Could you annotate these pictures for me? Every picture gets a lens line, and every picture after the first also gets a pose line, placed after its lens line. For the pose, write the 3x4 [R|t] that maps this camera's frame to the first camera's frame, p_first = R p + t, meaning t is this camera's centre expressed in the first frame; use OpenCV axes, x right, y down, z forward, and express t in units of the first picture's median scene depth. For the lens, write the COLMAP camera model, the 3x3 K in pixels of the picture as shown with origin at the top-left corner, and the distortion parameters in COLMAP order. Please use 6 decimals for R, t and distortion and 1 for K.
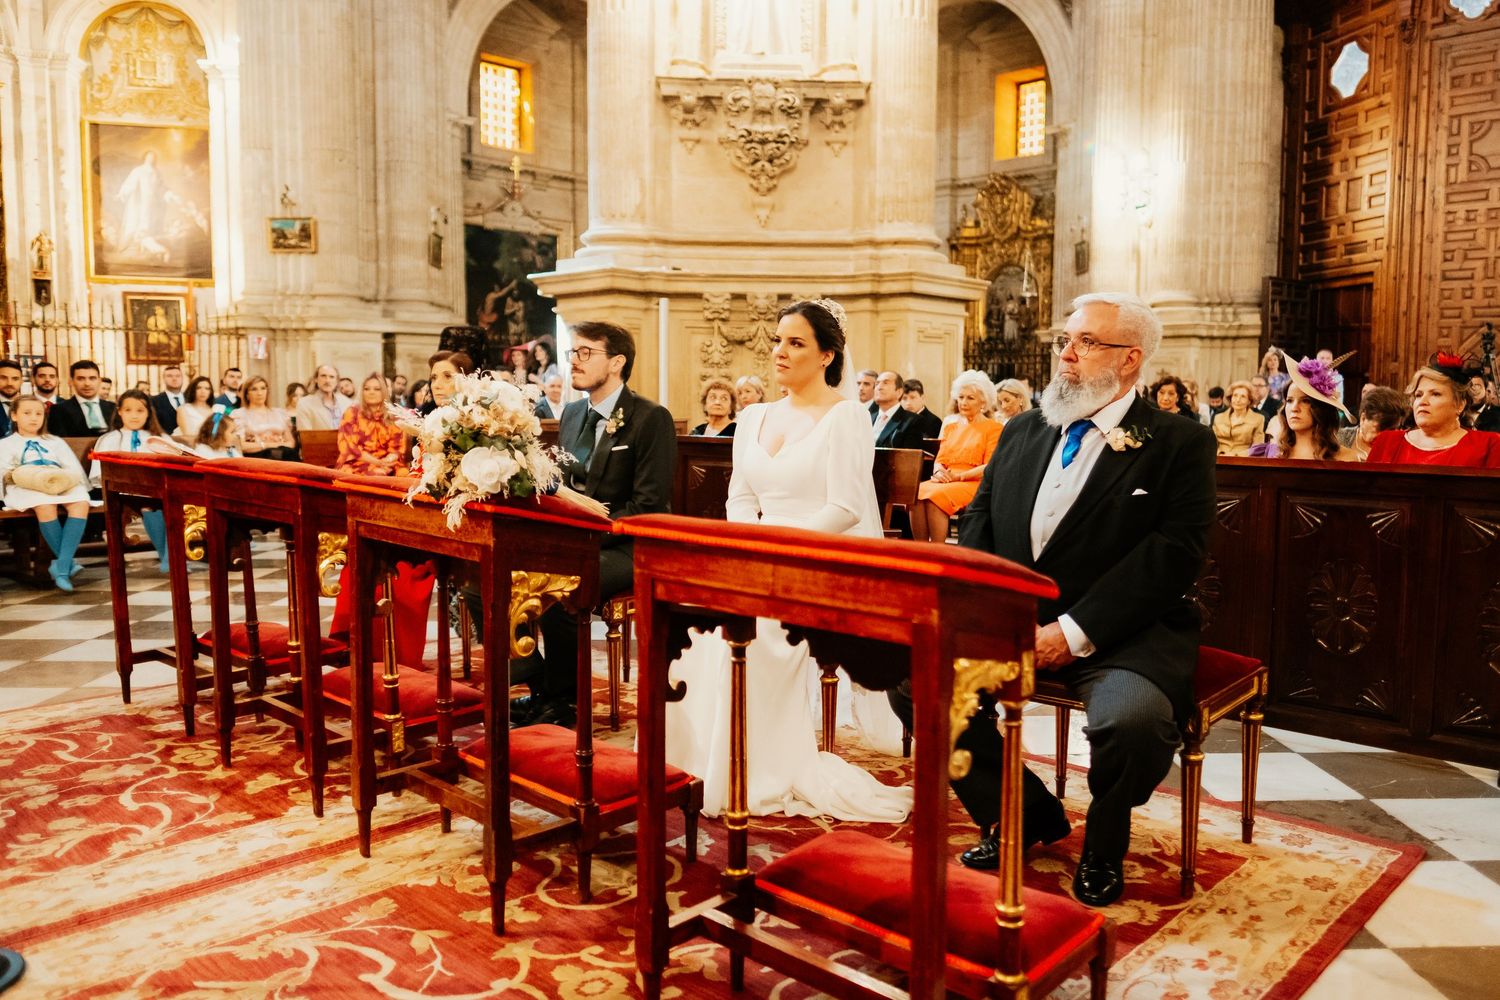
lens RADIAL K [[1122.6, 0, 801.1], [0, 1122.6, 495.1], [0, 0, 1]] dist [-0.008640, -0.001233]
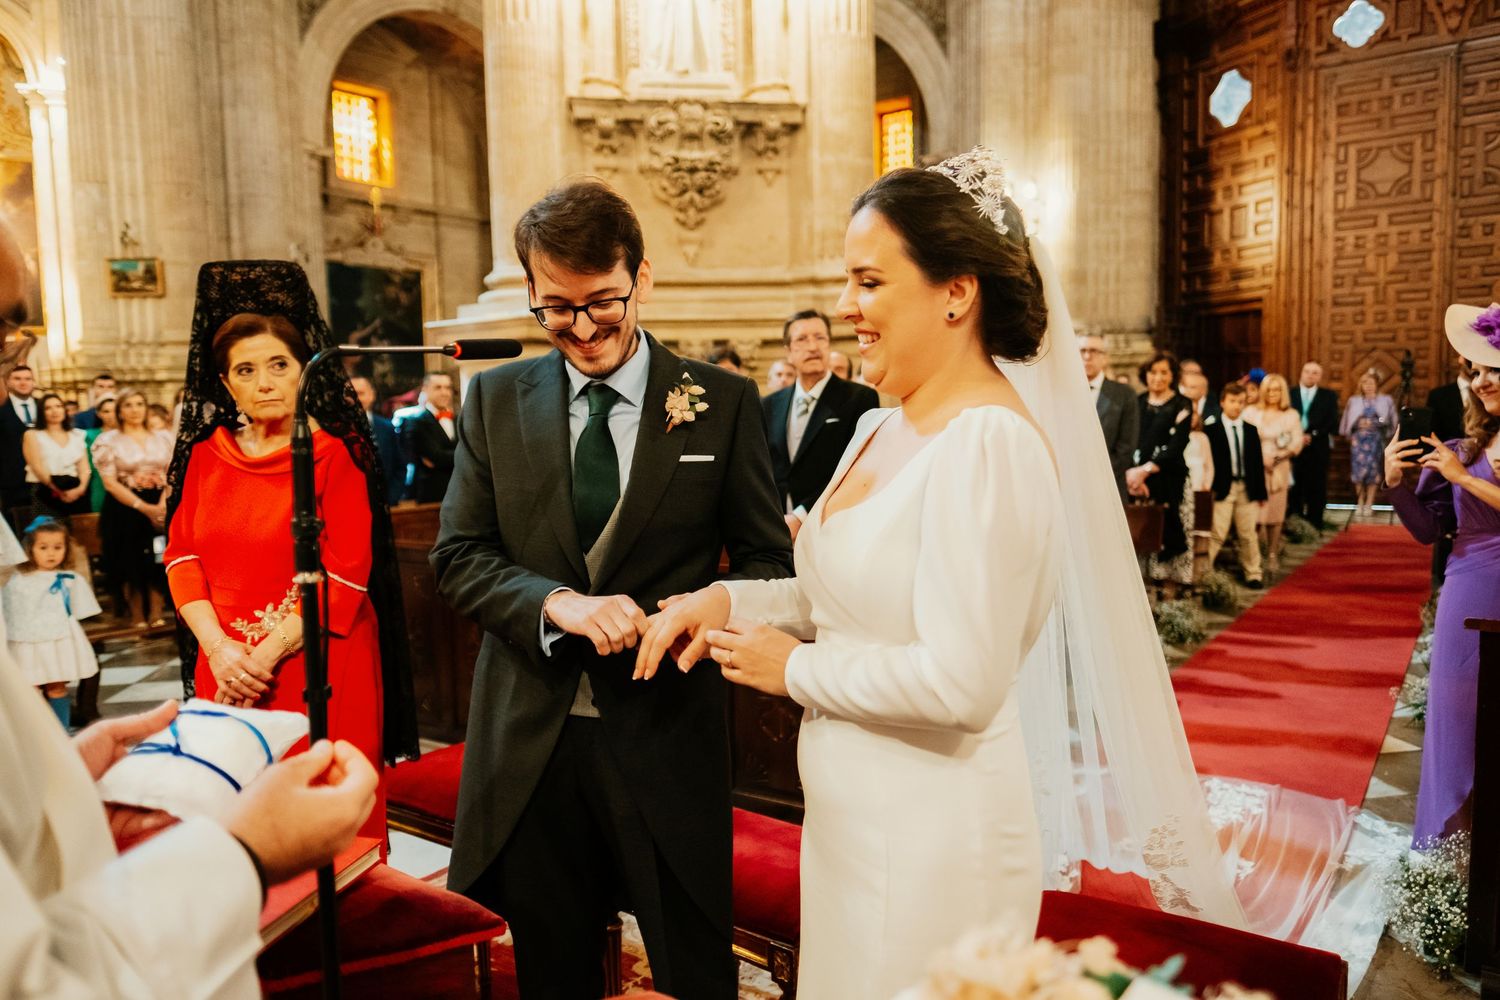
lens RADIAL K [[1042.5, 0, 755.9], [0, 1042.5, 511.9], [0, 0, 1]] dist [-0.011755, 0.002560]
pose [[0.993214, -0.039563, 0.109366, -0.057041], [0.038649, 0.999198, 0.010464, -0.033364], [-0.109692, -0.006166, 0.993946, 0.112721]]
